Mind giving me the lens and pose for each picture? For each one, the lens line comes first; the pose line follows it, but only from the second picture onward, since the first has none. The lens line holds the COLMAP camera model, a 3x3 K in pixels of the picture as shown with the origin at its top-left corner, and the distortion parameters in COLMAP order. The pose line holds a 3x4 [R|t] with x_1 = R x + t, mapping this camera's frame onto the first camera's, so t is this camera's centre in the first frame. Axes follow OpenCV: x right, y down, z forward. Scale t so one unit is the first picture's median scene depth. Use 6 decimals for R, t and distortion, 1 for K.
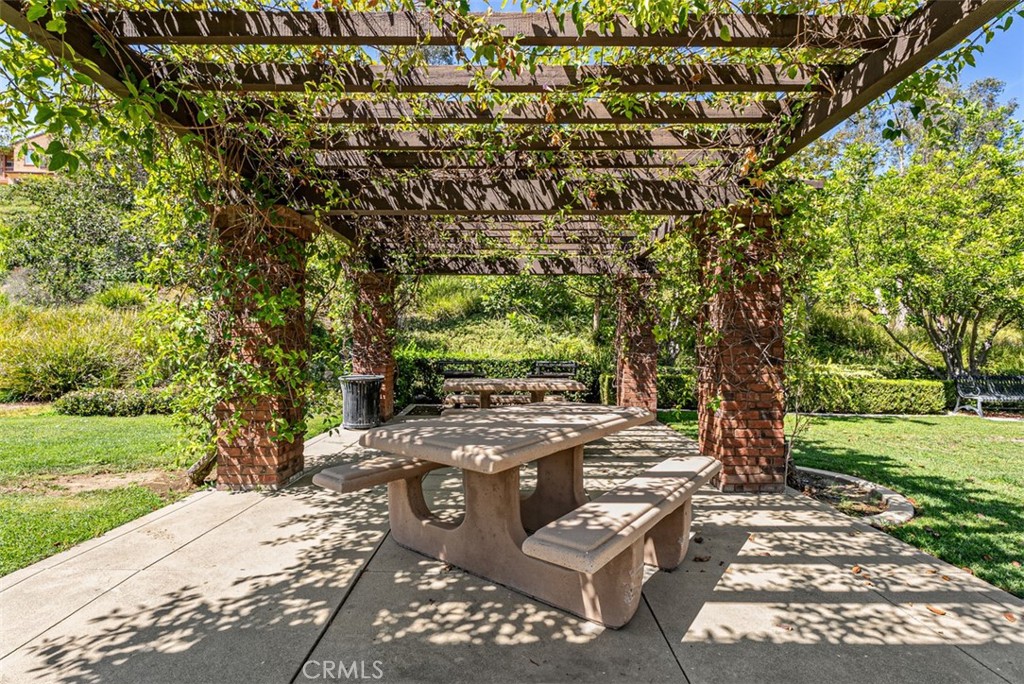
lens RADIAL K [[461.7, 0, 510.3], [0, 461.7, 344.5], [0, 0, 1]] dist [-0.001269, -0.002481]
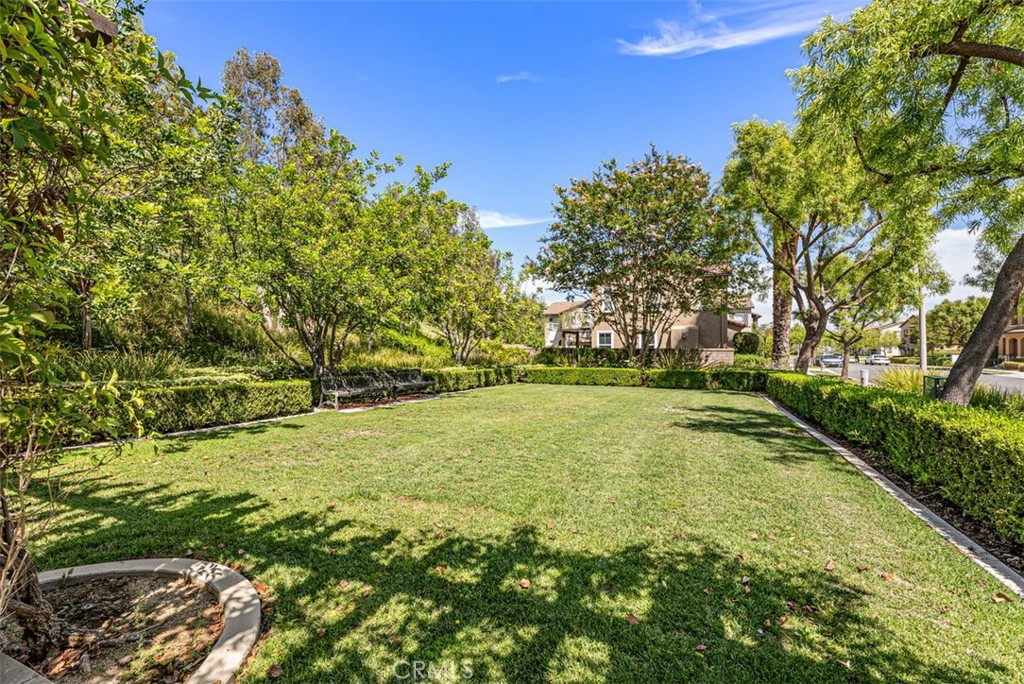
lens RADIAL K [[461.7, 0, 510.5], [0, 461.7, 345.1], [0, 0, 1]] dist [-0.001269, -0.002481]
pose [[0.400326, 0.005250, 0.916358, 0.160179], [-0.004560, 0.999983, -0.003737, 0.001631], [-0.916362, -0.002683, 0.400343, 0.162695]]
